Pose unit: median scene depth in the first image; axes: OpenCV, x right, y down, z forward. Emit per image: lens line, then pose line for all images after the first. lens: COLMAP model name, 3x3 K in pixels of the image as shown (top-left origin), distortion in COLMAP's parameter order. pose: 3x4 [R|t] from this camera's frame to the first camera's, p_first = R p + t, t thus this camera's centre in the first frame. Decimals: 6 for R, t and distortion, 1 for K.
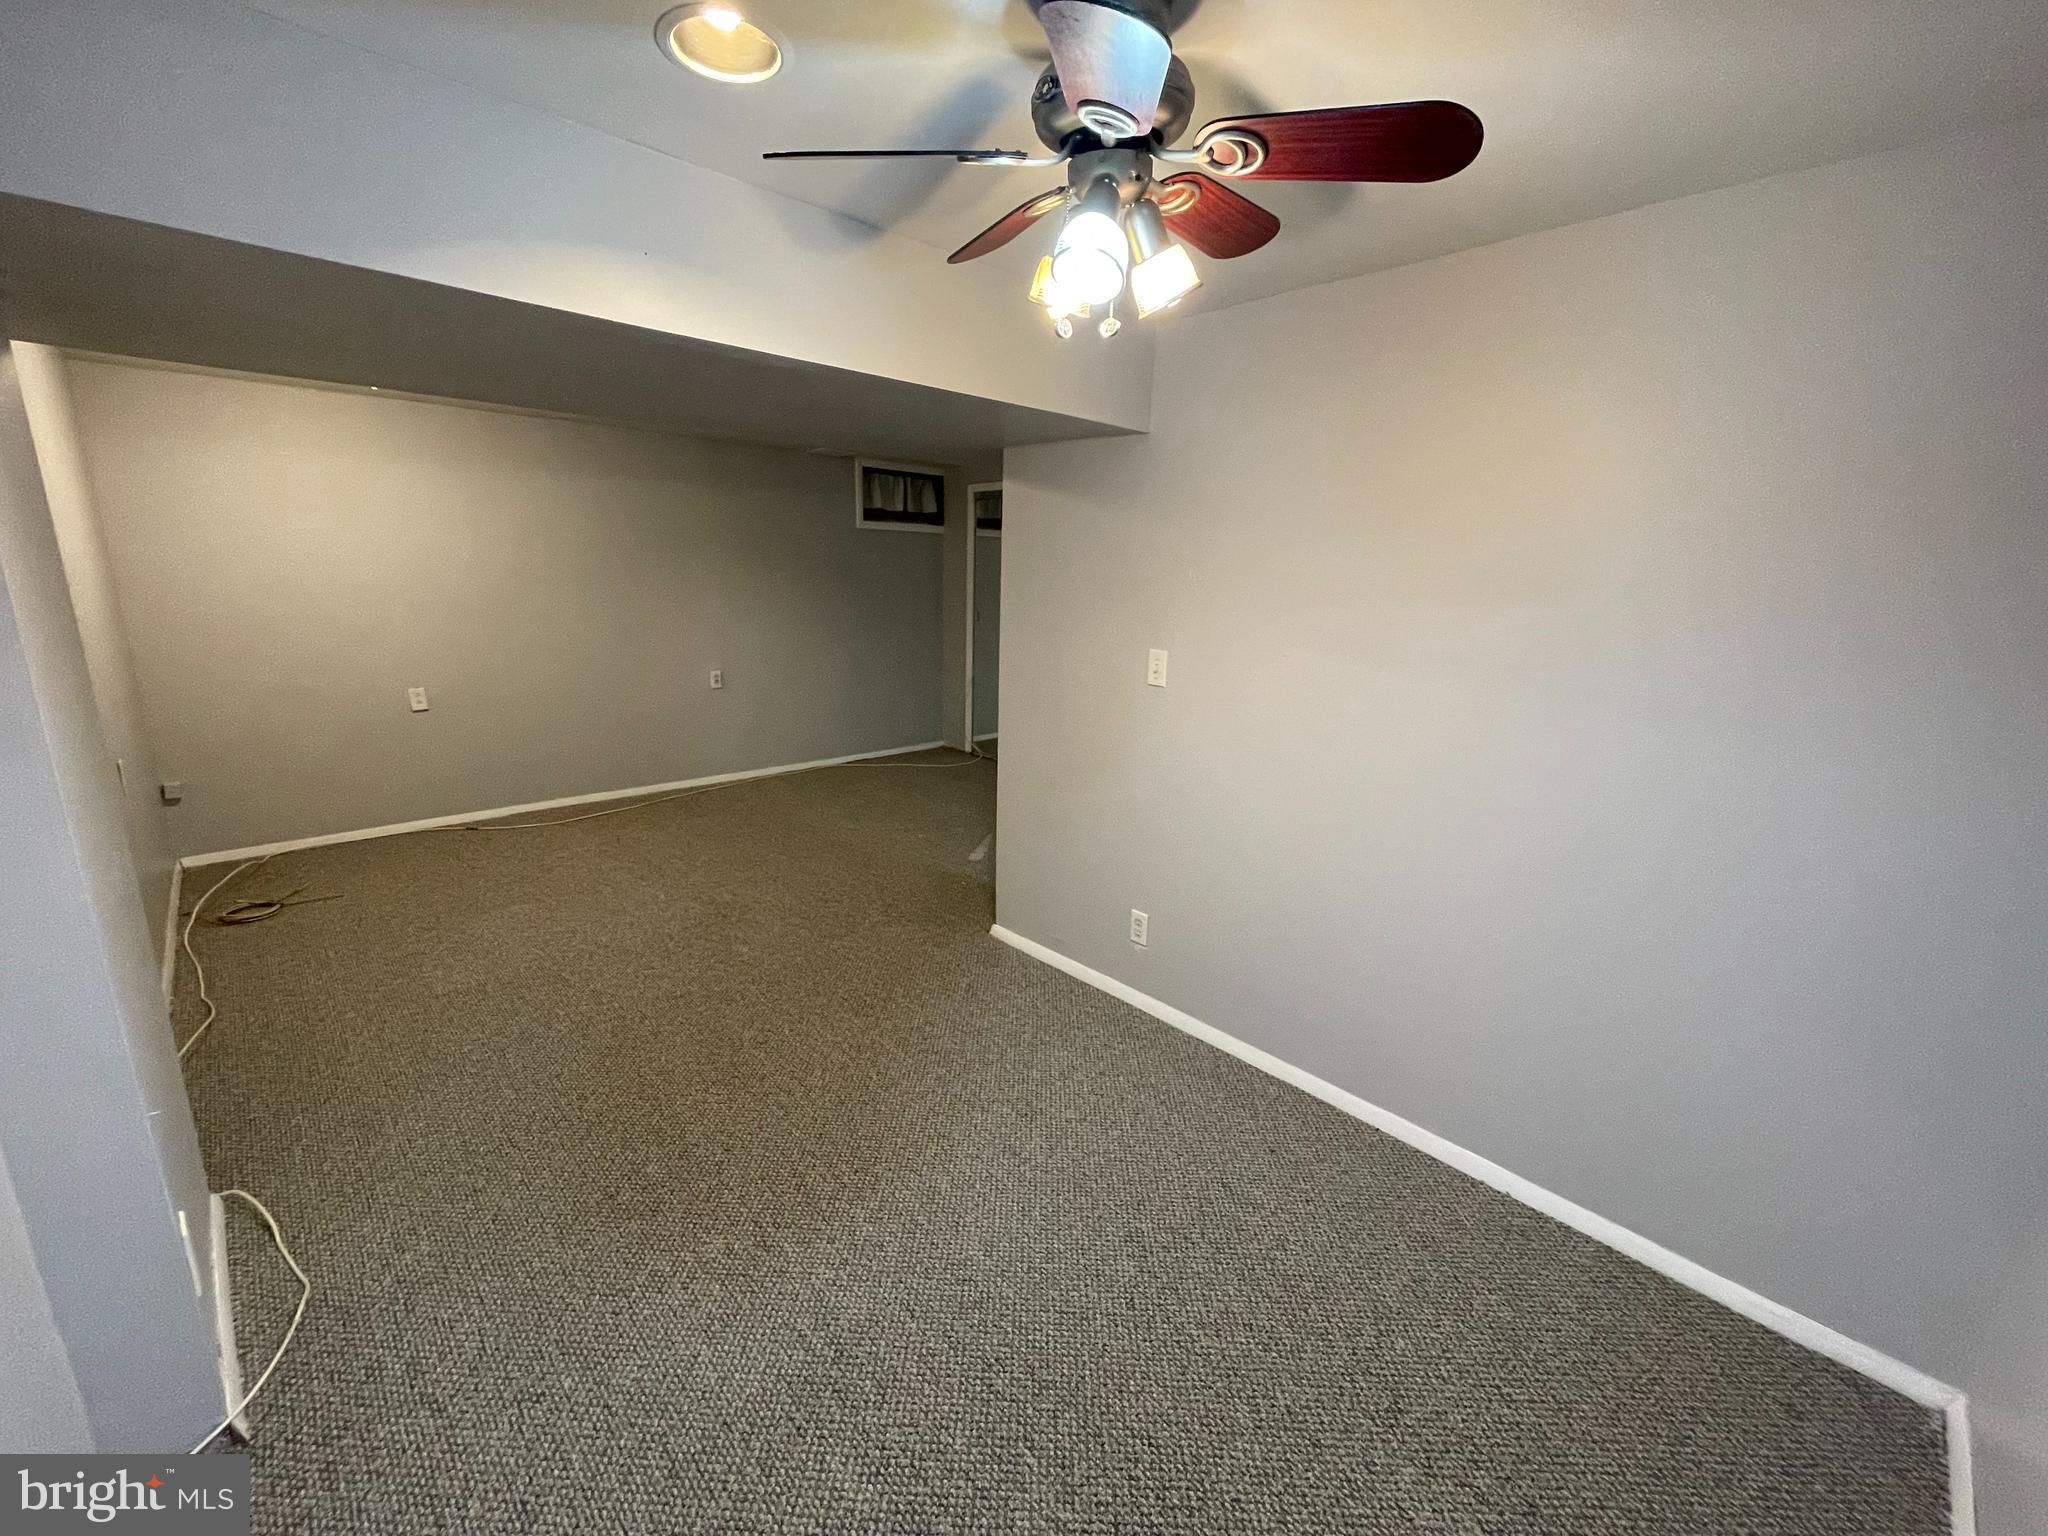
lens RADIAL K [[828.2, 0, 1028.6], [0, 828.2, 757.2], [0, 0, 1]] dist [-0.001156, -0.000247]
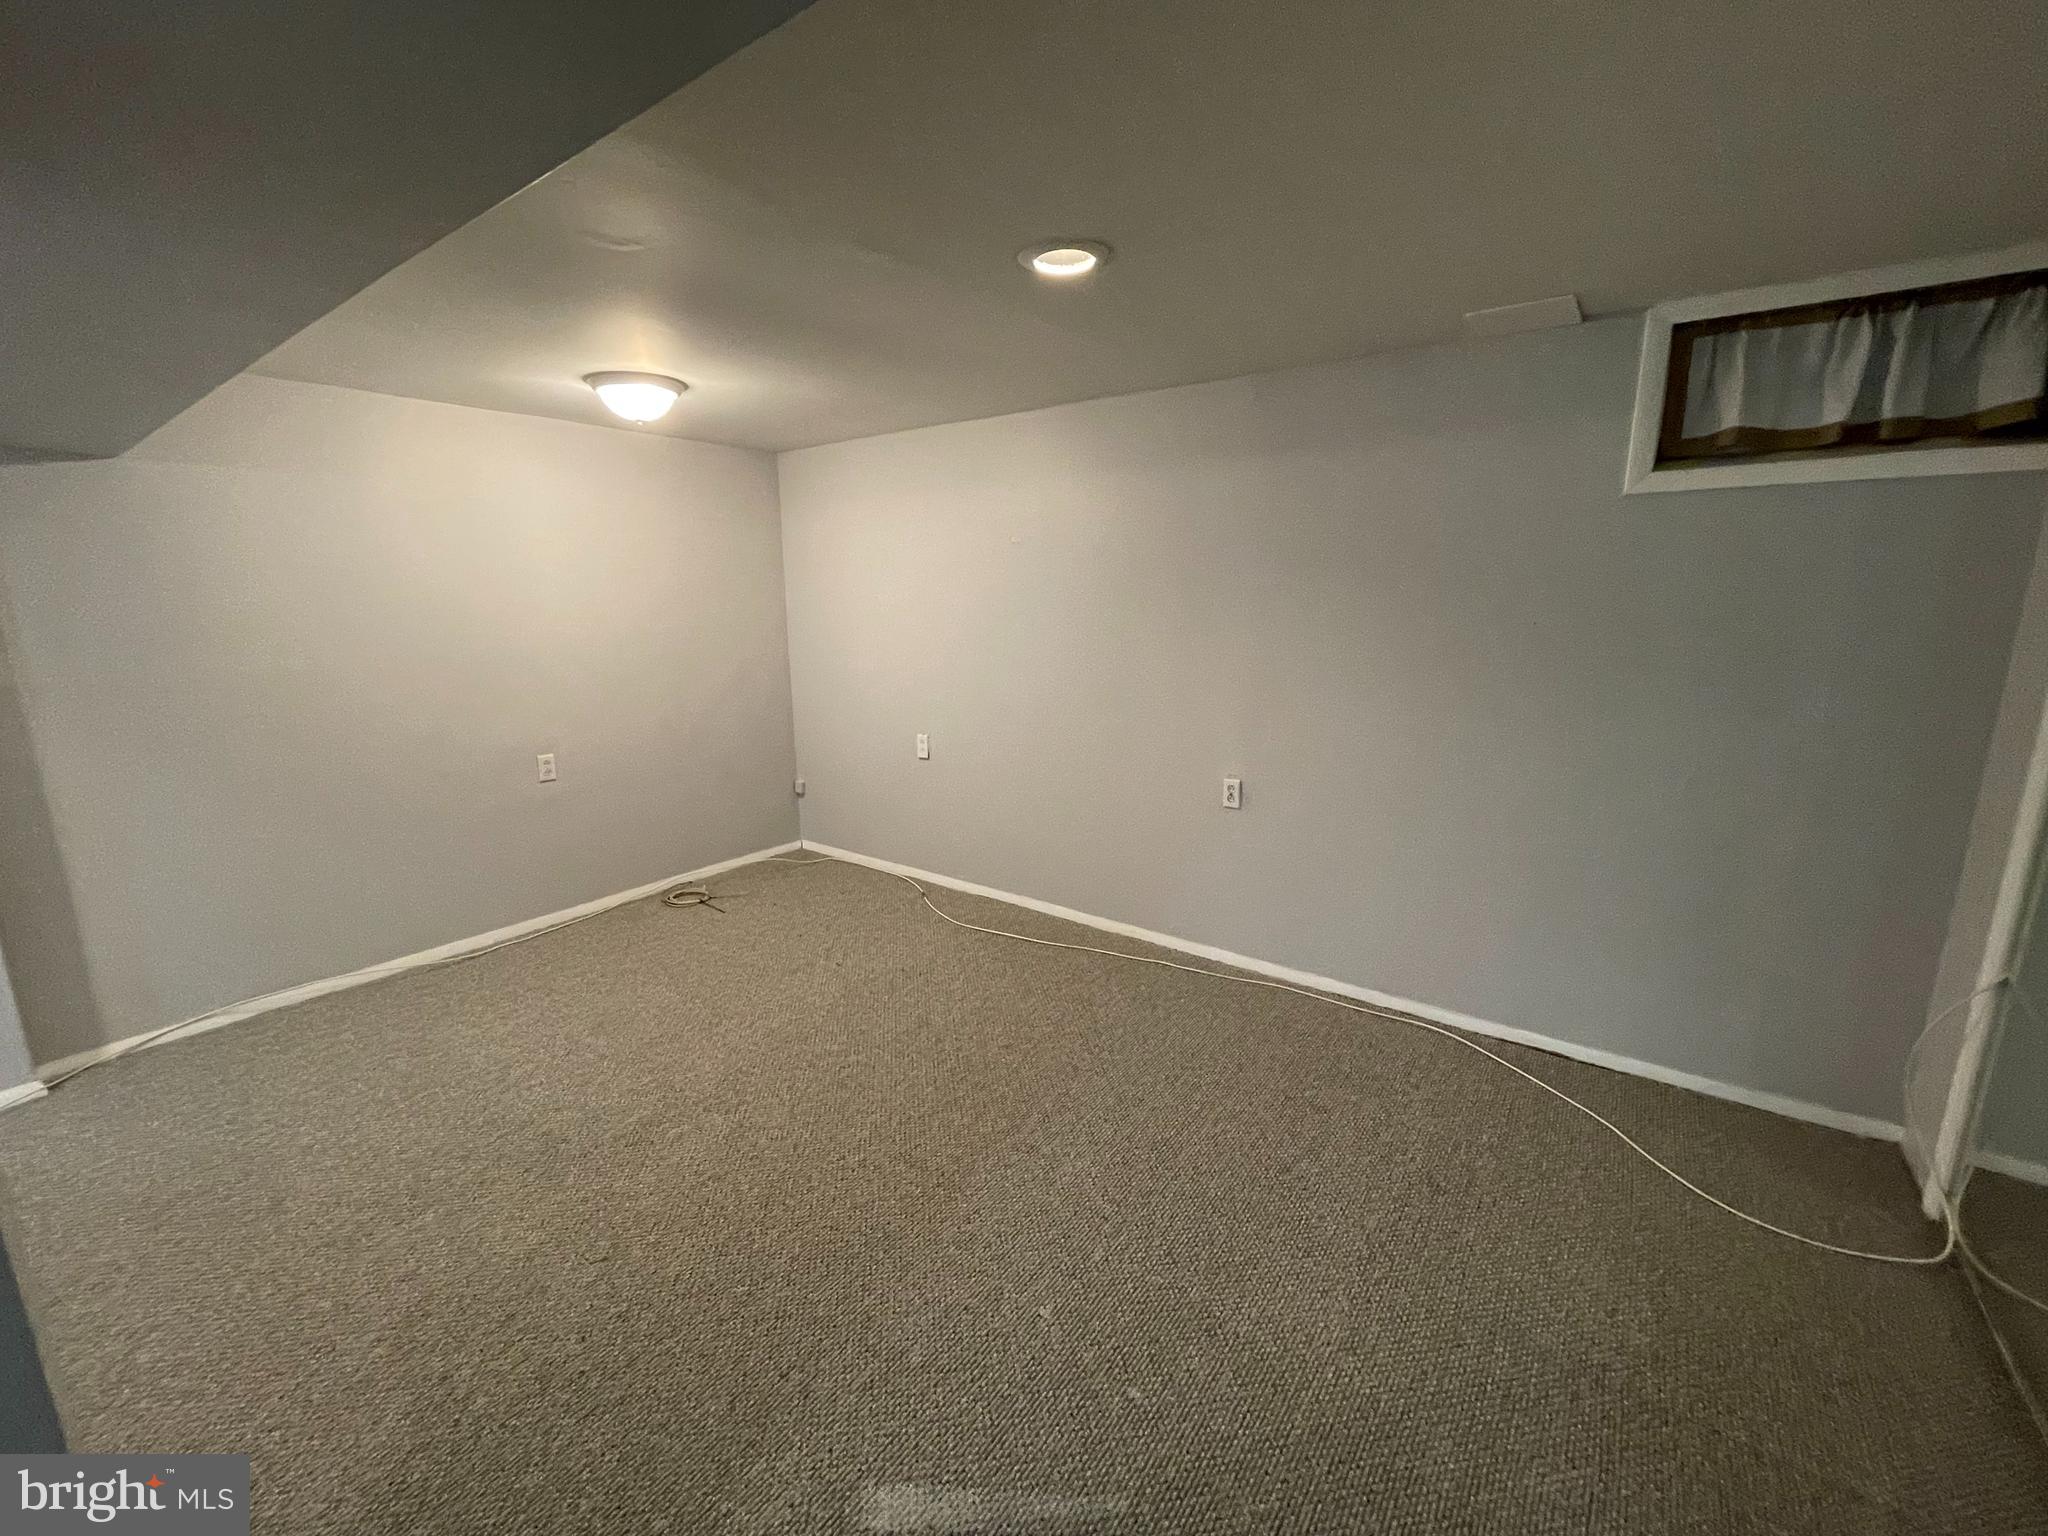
lens RADIAL K [[821.0, 0, 1014.3], [0, 821.0, 765.7], [0, 0, 1]] dist [-0.009859, -0.000146]
pose [[0.168941, 0.173420, -0.970250, 0.179878], [-0.213401, 0.967485, 0.135768, -0.190324], [0.962247, 0.184115, 0.200456, 0.887575]]
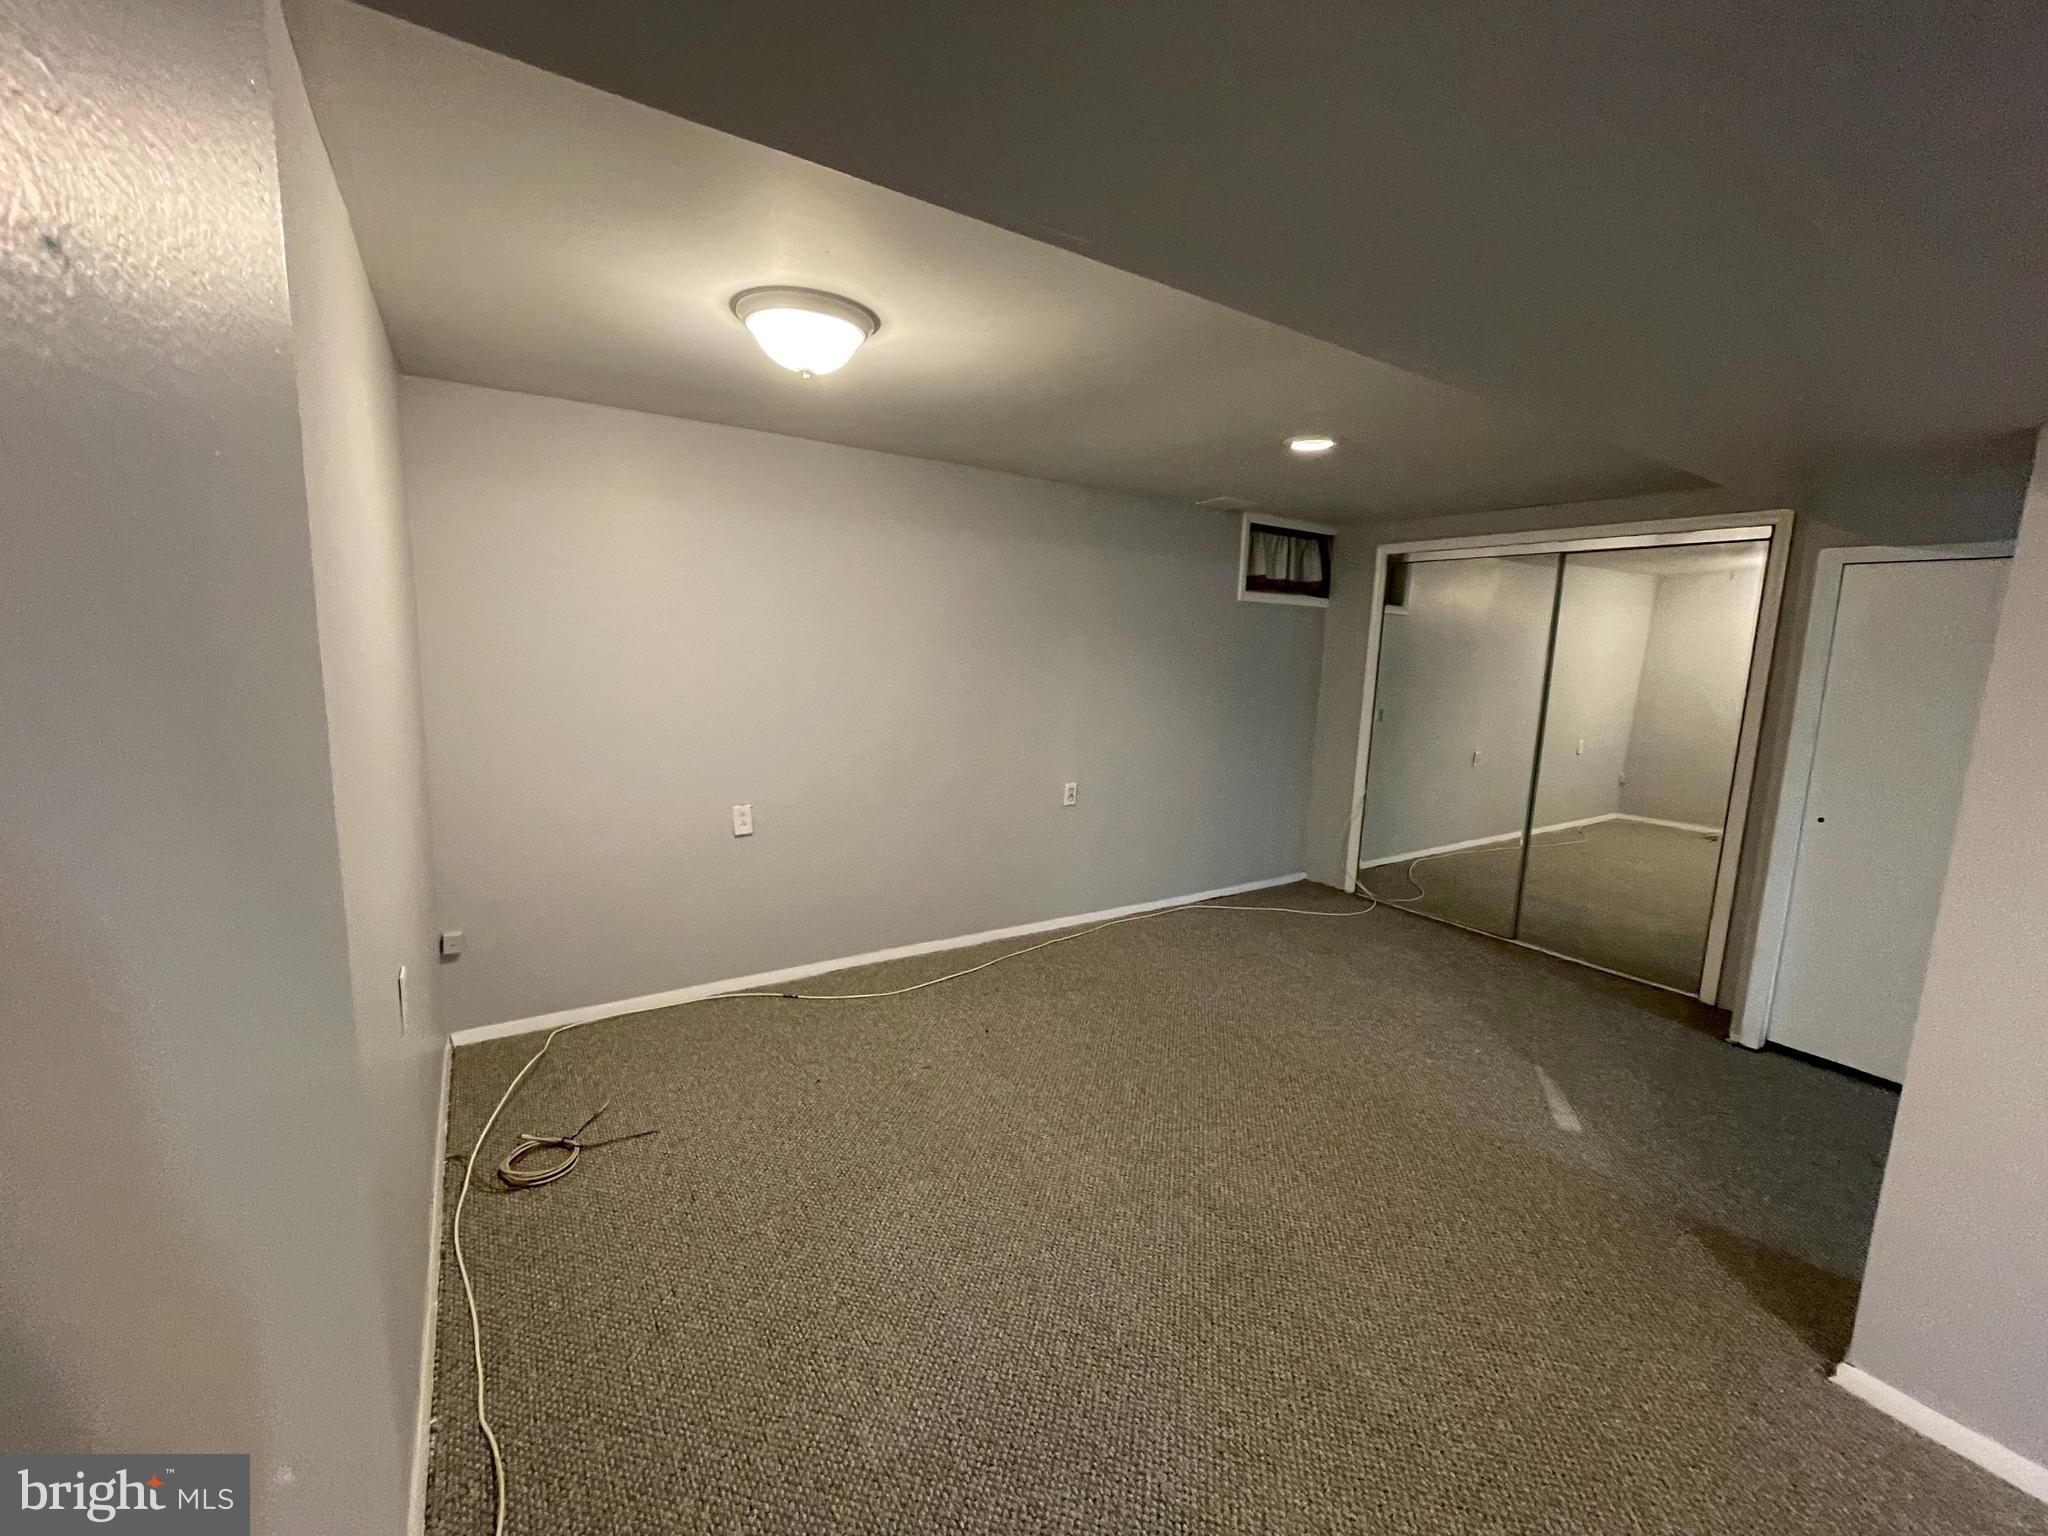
lens RADIAL K [[828.2, 0, 1028.6], [0, 828.2, 757.2], [0, 0, 1]] dist [-0.001156, -0.000247]
pose [[0.983550, 0.033897, -0.177425, -0.339260], [-0.049848, 0.995028, -0.086228, -0.072358], [0.173620, 0.093654, 0.980349, 0.293051]]
